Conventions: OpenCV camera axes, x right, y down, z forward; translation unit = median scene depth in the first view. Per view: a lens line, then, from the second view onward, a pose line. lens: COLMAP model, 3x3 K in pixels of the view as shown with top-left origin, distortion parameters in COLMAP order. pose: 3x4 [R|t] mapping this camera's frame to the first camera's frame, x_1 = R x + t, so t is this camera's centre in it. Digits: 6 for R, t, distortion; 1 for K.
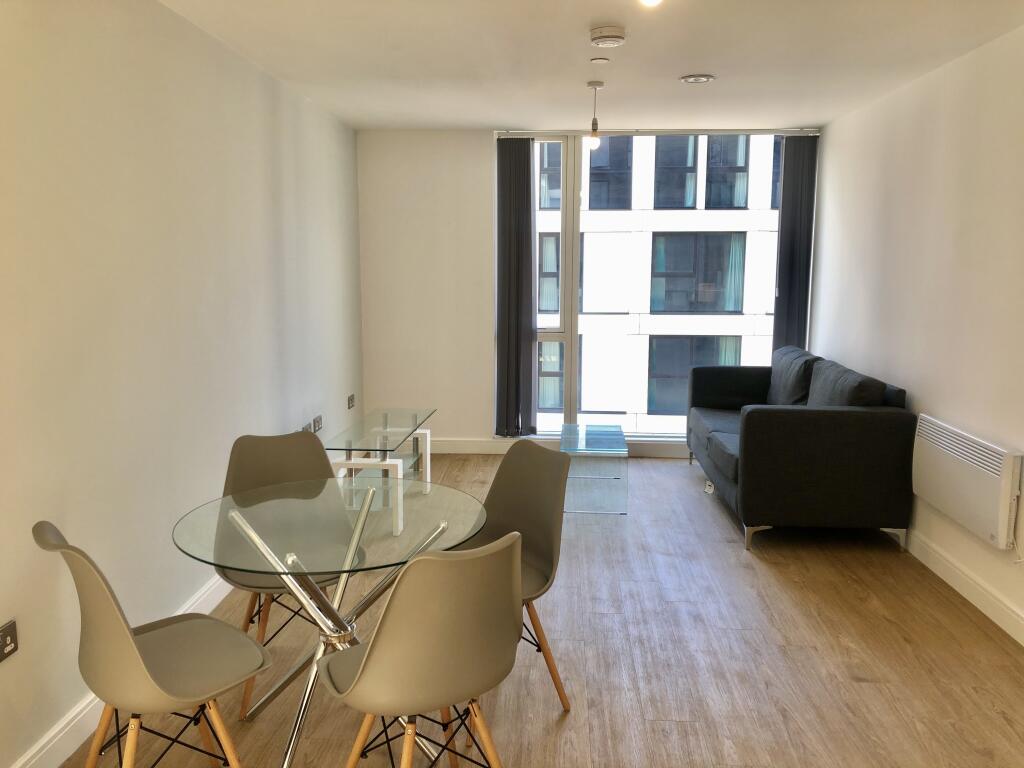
lens RADIAL K [[834.6, 0, 512.0], [0, 834.6, 384.0], [0, 0, 1]] dist [0.074379, -0.094075]
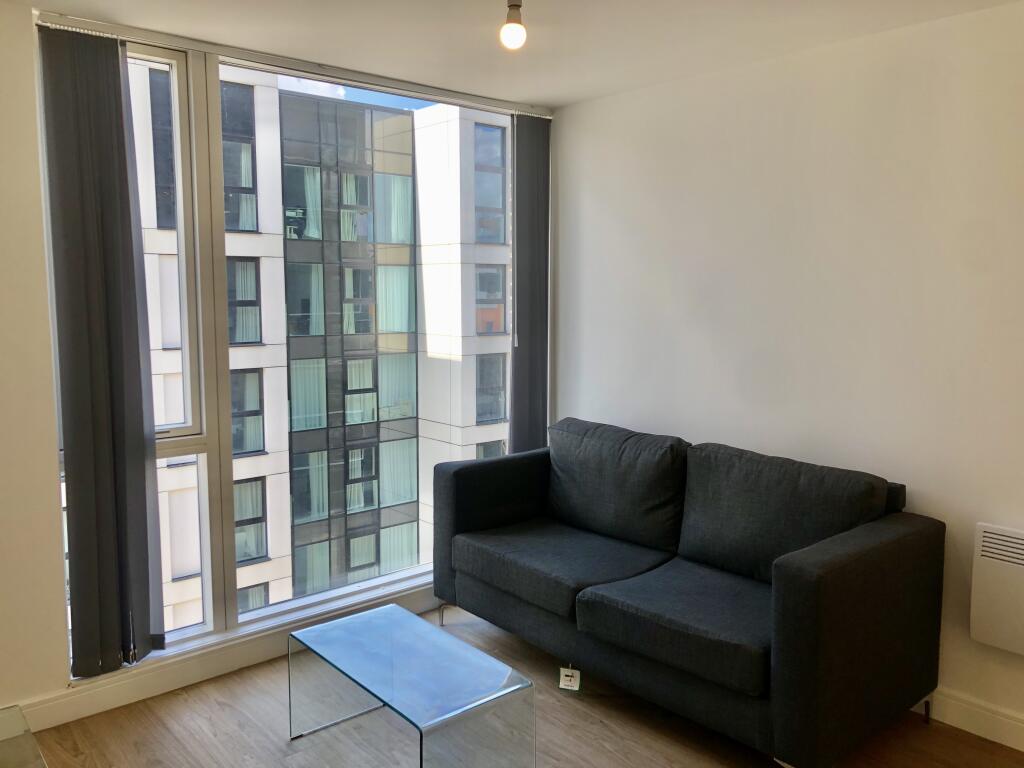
lens RADIAL K [[834.6, 0, 512.0], [0, 834.6, 384.0], [0, 0, 1]] dist [0.074379, -0.094075]
pose [[0.734186, -0.076118, 0.674668, -0.151537], [0.109721, 0.993936, -0.007261, -0.070321], [-0.670024, 0.079356, 0.738085, 0.509902]]
